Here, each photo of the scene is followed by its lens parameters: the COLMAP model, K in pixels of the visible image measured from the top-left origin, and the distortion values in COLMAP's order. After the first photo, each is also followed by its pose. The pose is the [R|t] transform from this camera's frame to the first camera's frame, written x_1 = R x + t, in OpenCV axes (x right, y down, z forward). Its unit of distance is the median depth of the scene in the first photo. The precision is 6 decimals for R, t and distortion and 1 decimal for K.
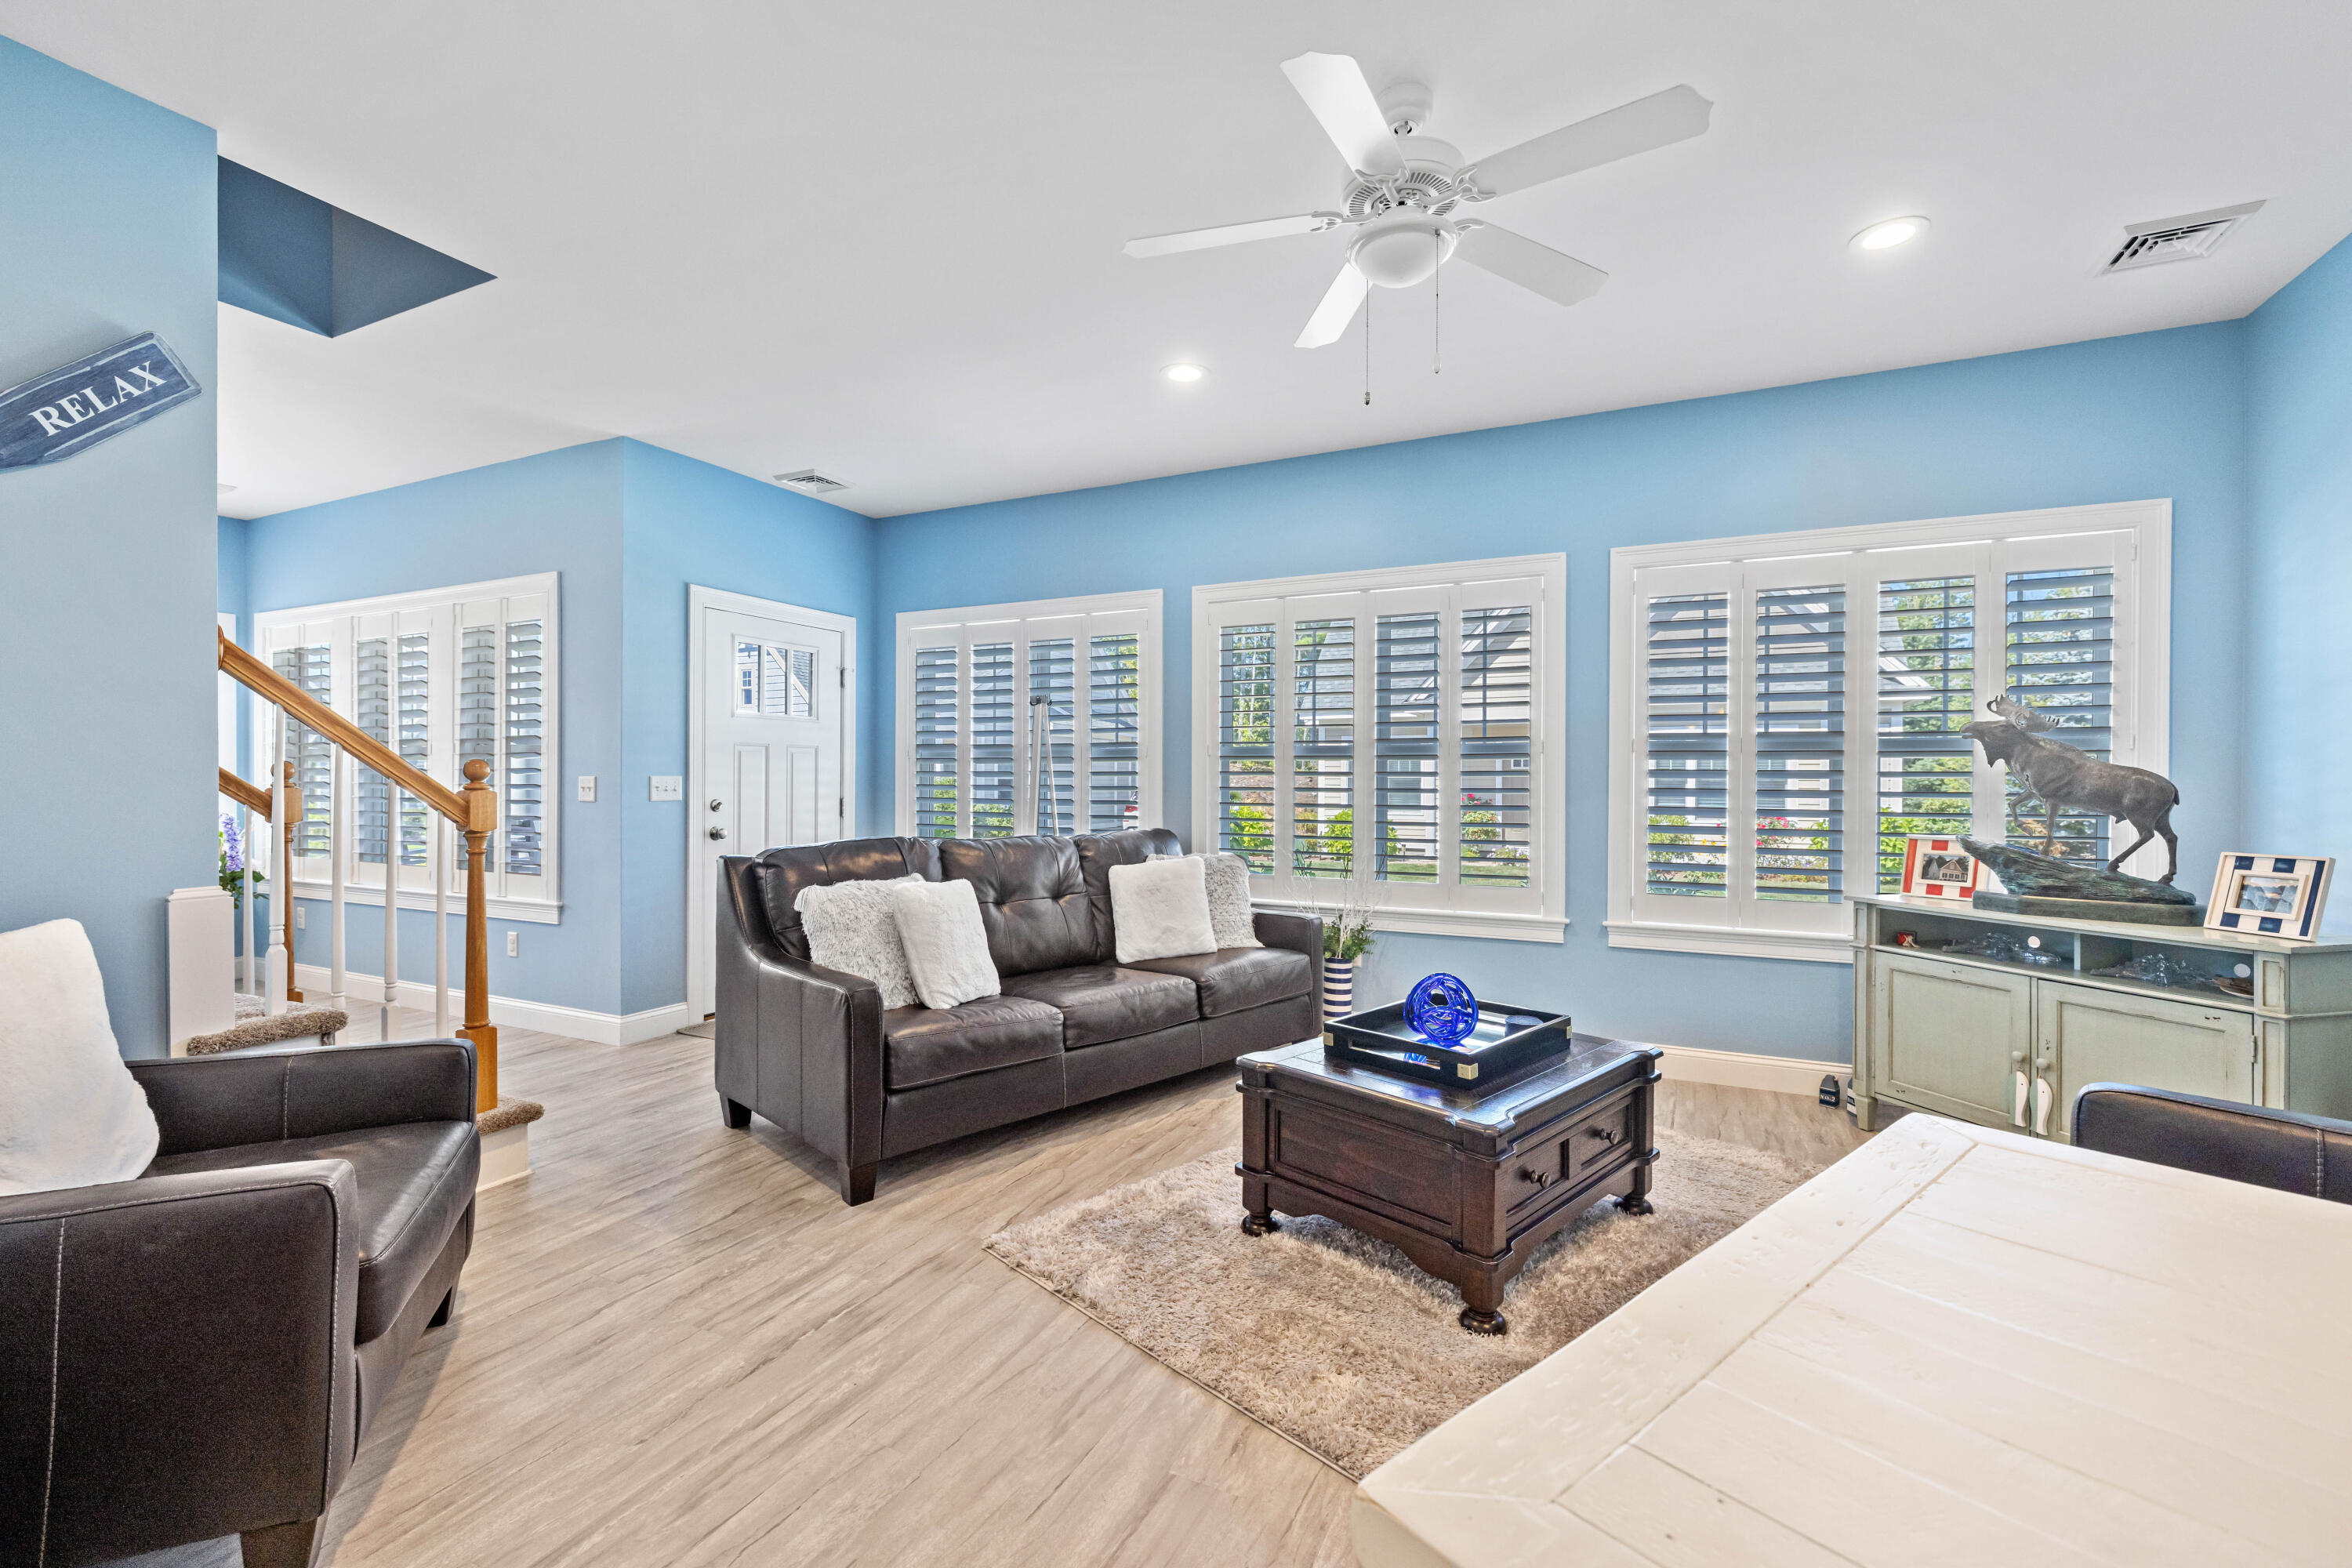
lens RADIAL K [[997.0, 0, 1172.2], [0, 997.0, 780.6], [0, 0, 1]] dist [-0.002405, 0.000797]
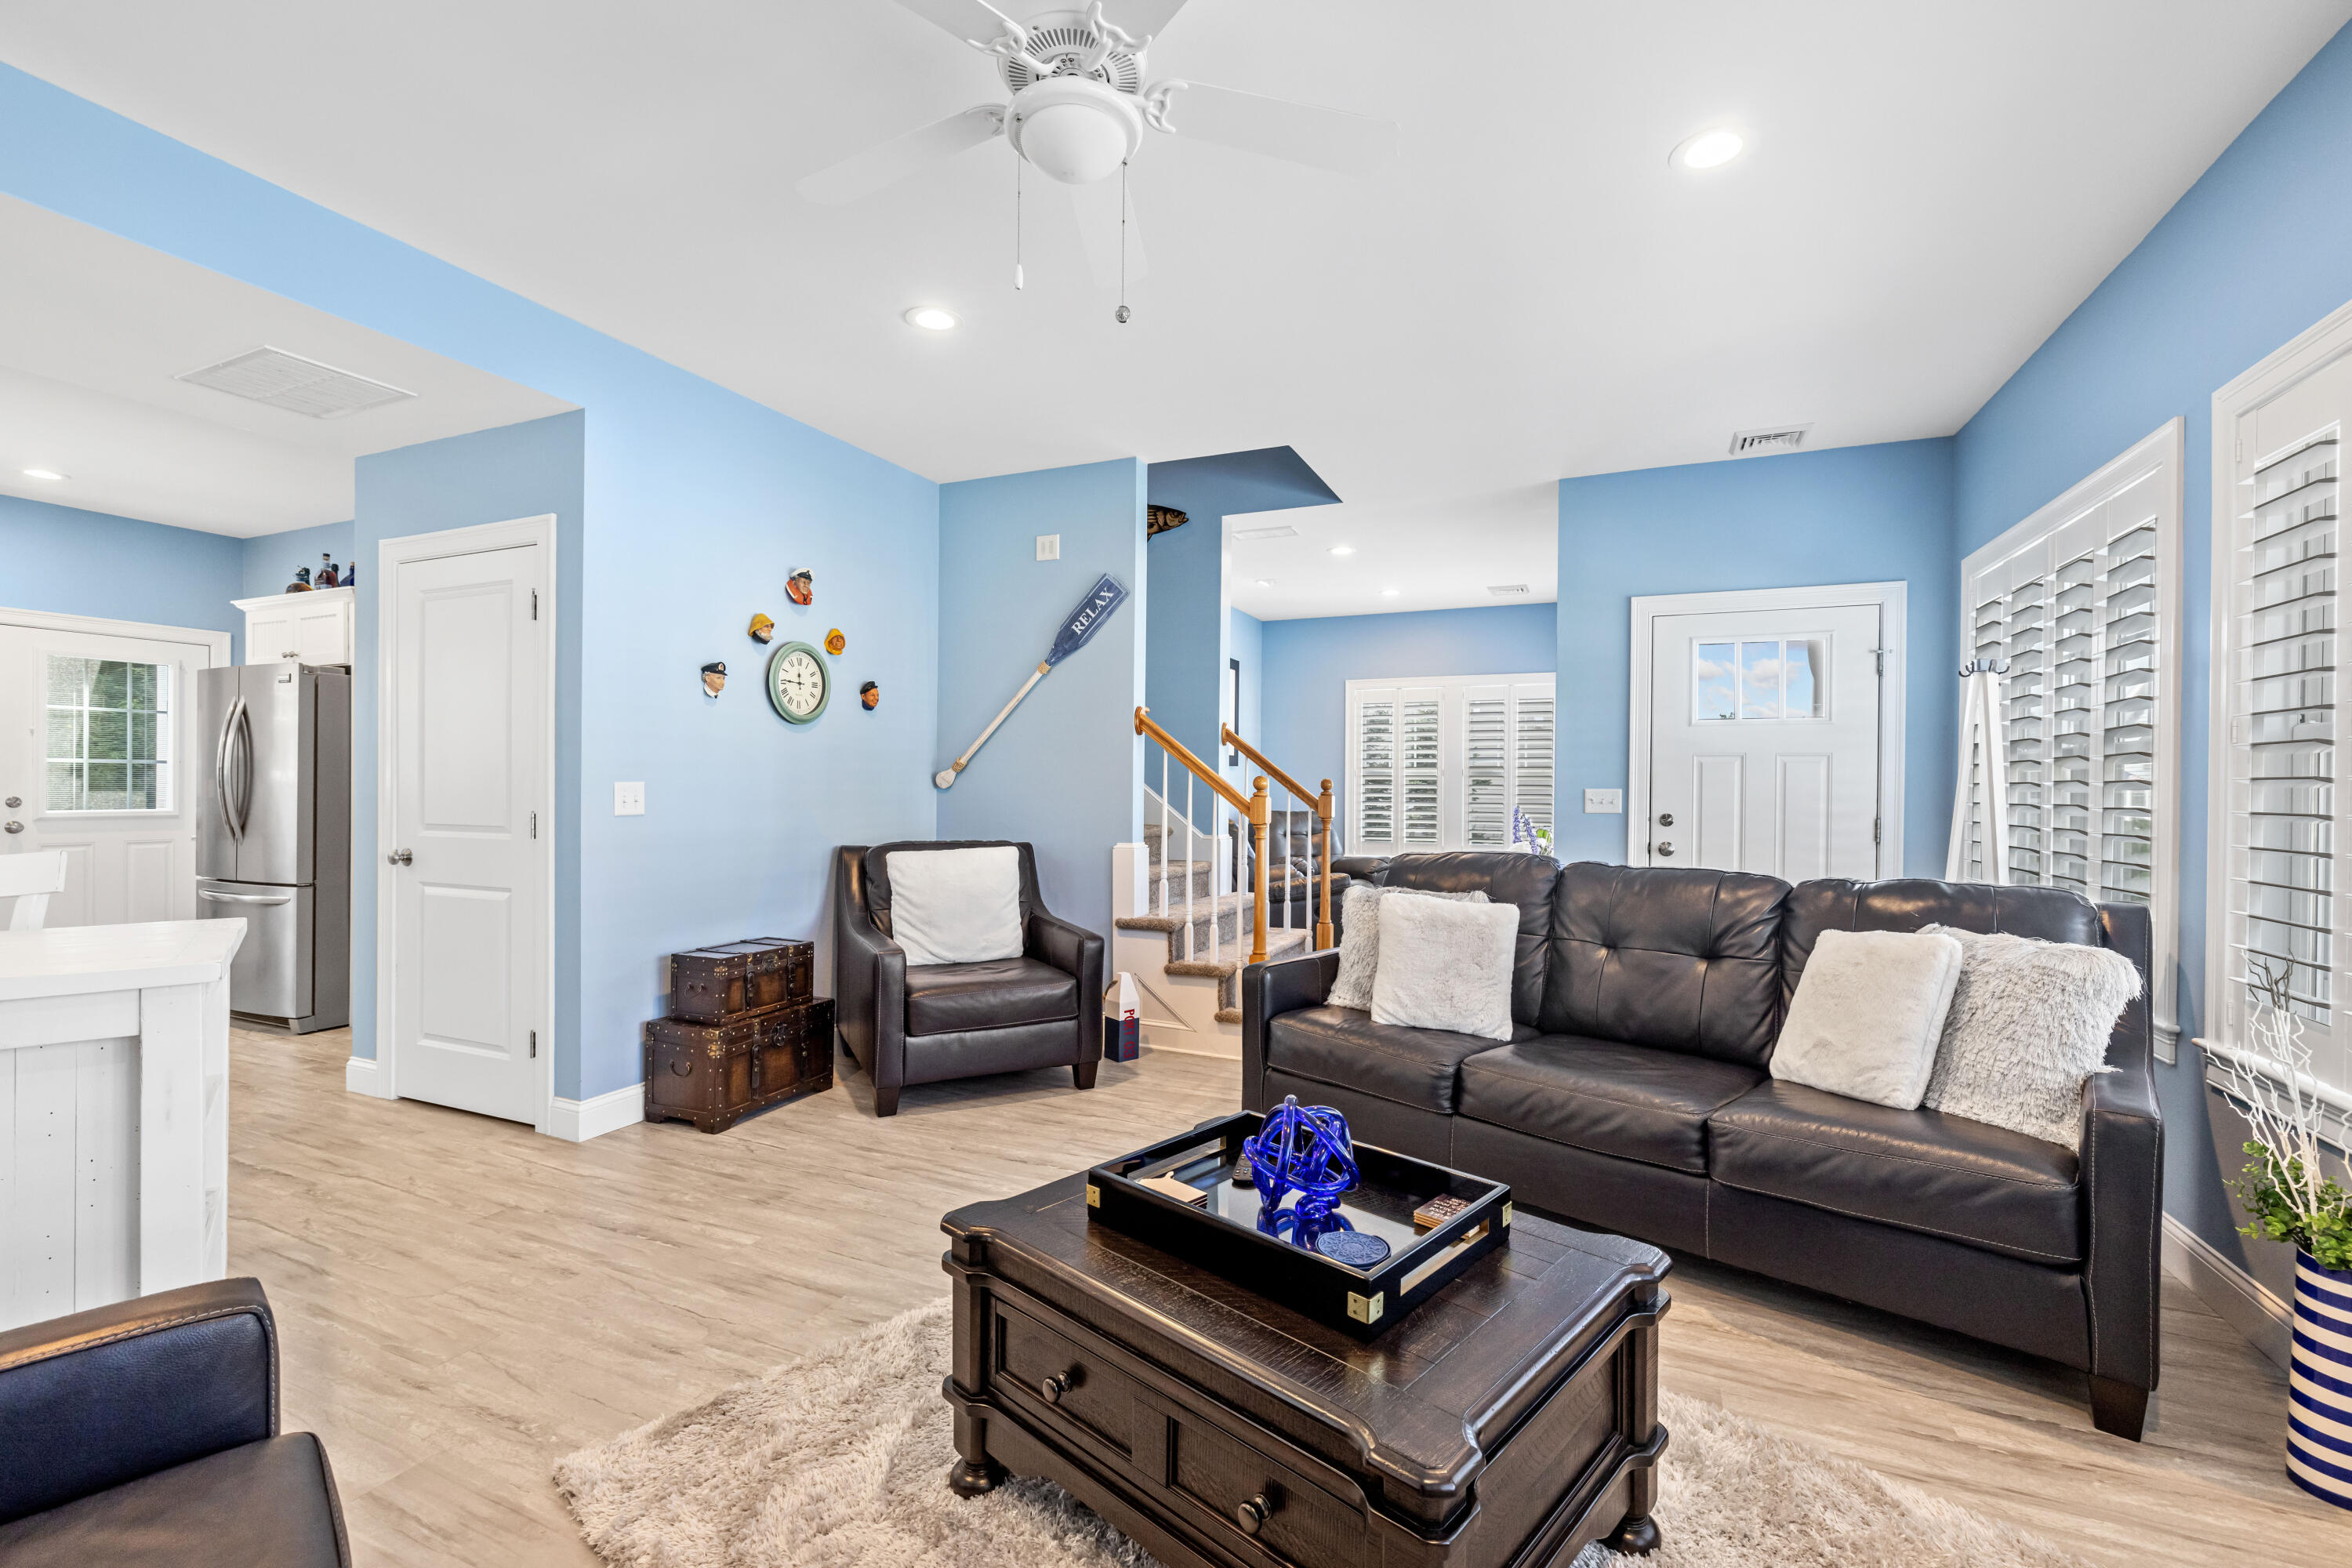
lens RADIAL K [[997.0, 0, 1174.3], [0, 997.0, 787.5], [0, 0, 1]] dist [-0.002405, 0.000797]
pose [[0.039976, -0.002564, -0.999197, 0.662206], [-0.008885, 0.999956, -0.002921, 0.000721], [0.999161, 0.008994, 0.039951, 0.668098]]
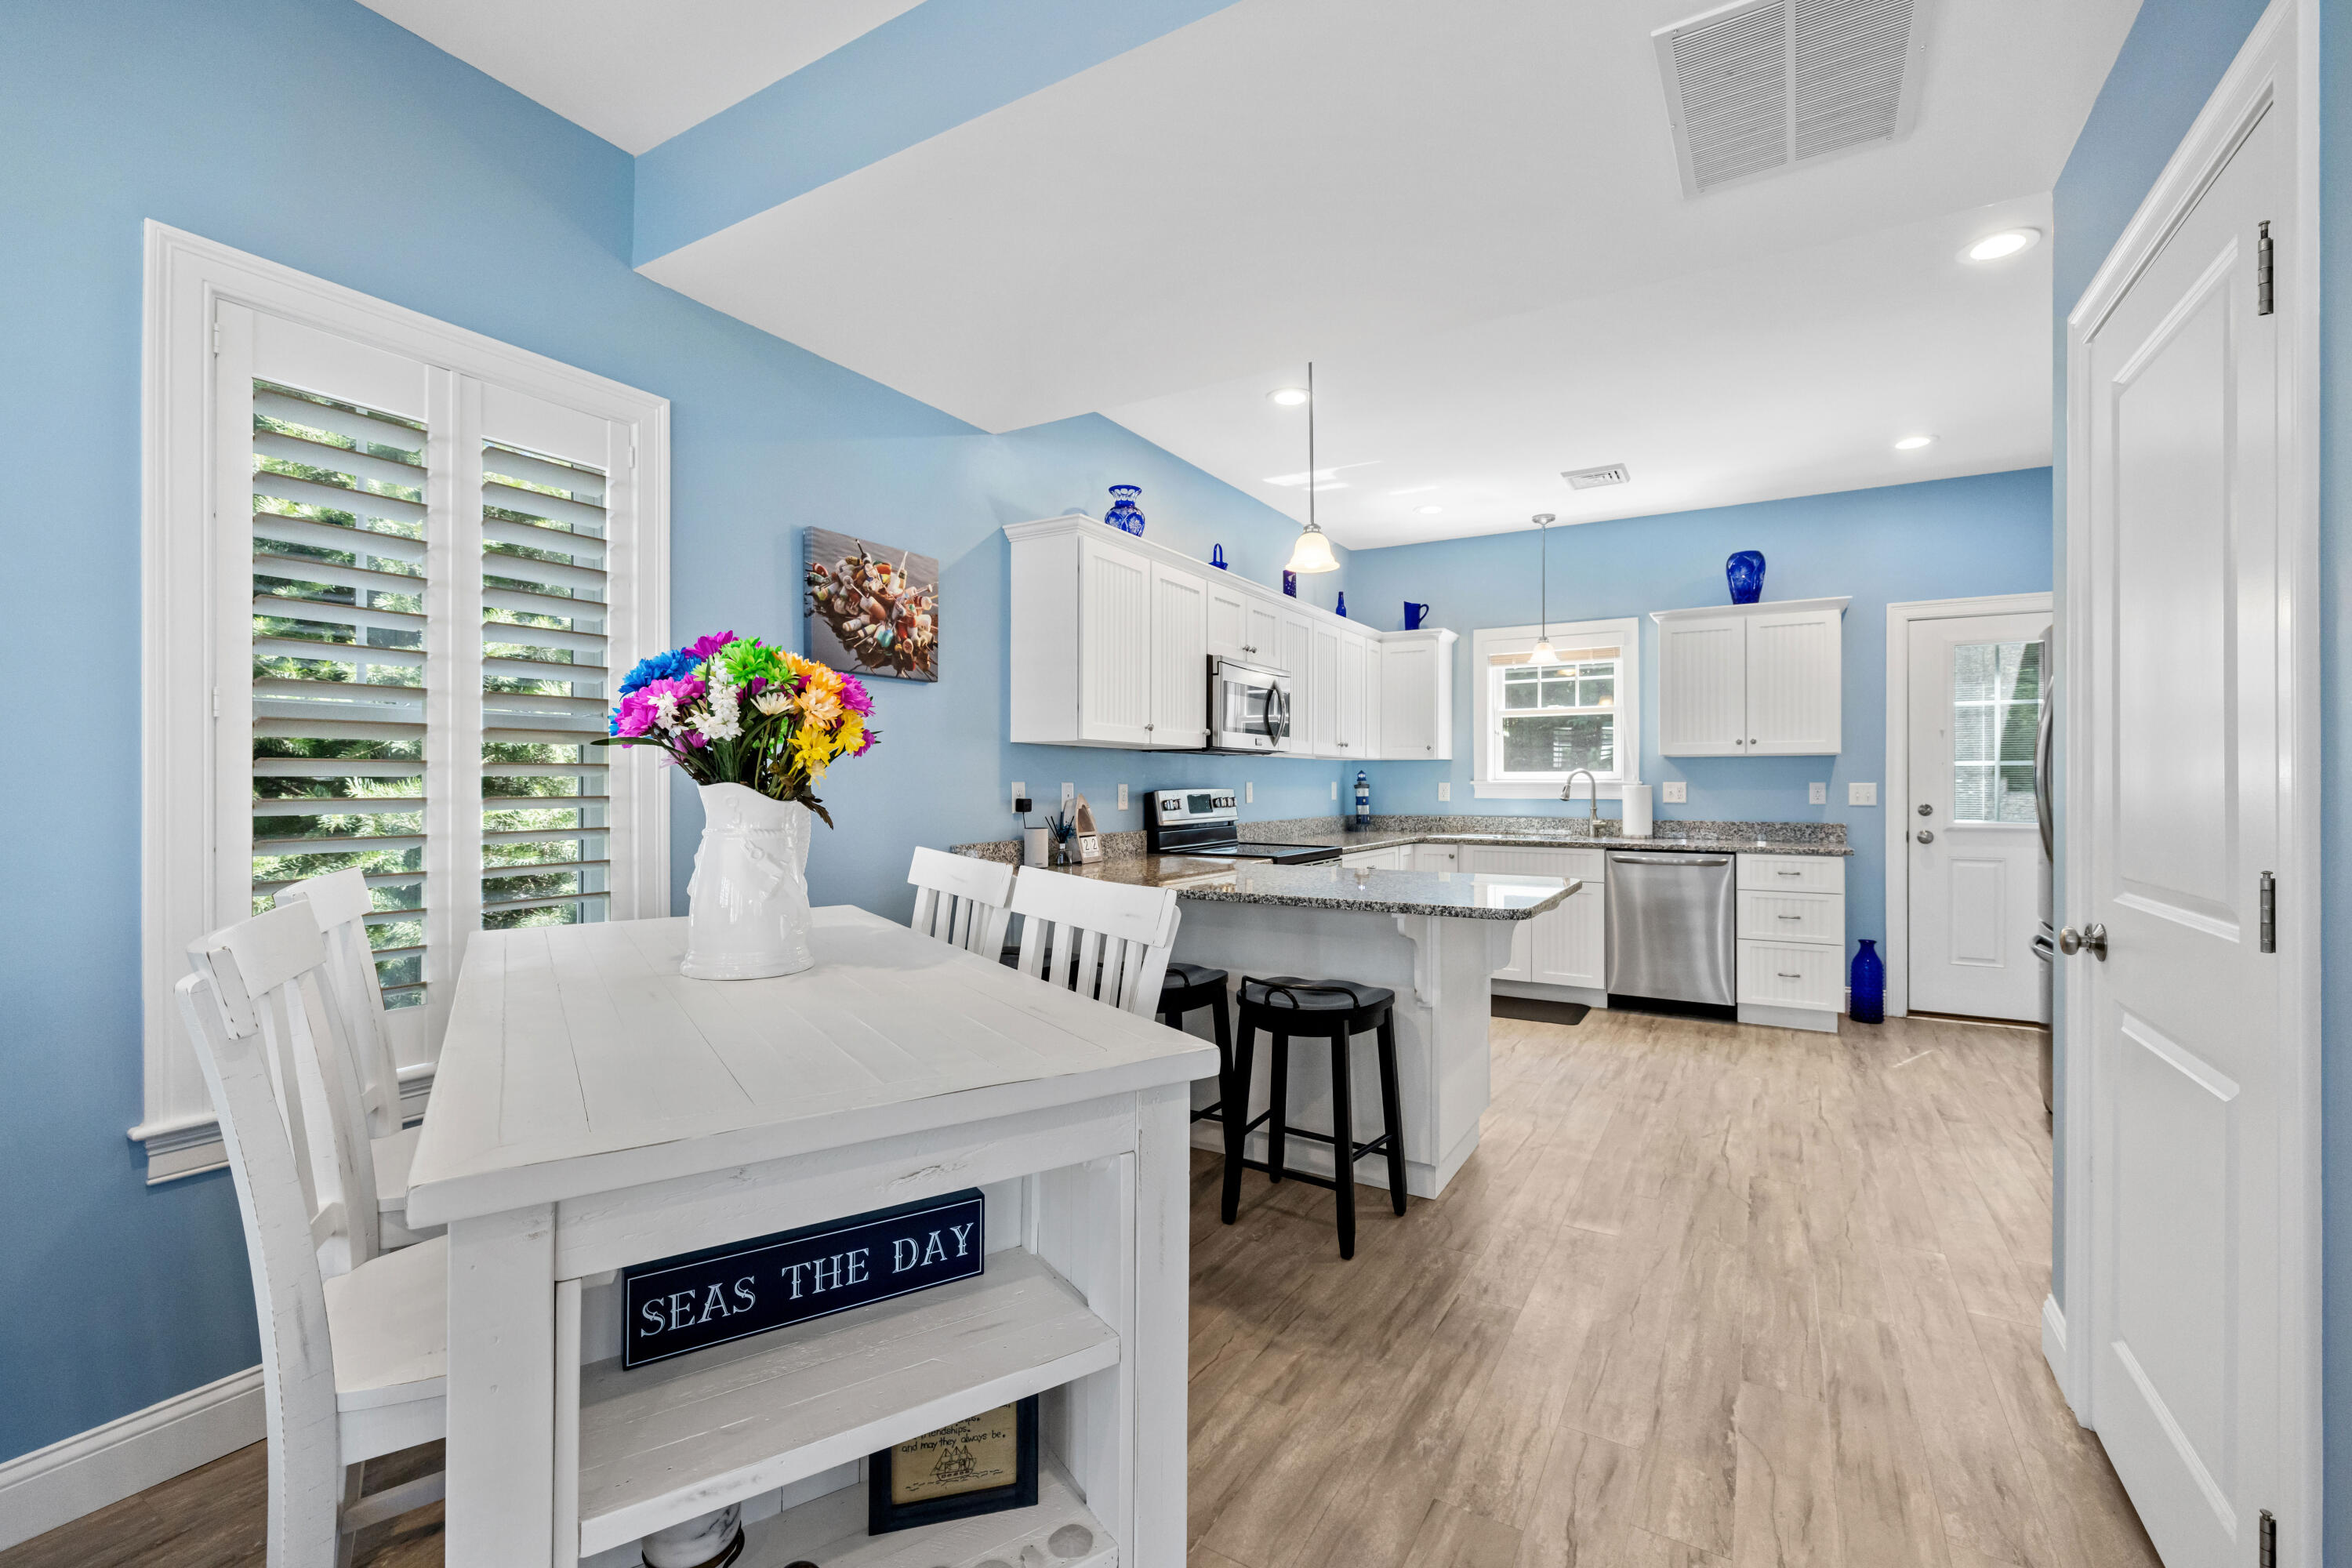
lens RADIAL K [[997.0, 0, 1182.4], [0, 997.0, 779.7], [0, 0, 1]] dist [-0.002405, 0.000797]
pose [[-0.997024, -0.004015, 0.076986, 0.012272], [-0.004164, 0.999990, -0.001775, -0.001623], [-0.076978, -0.002090, -0.997031, 0.446227]]
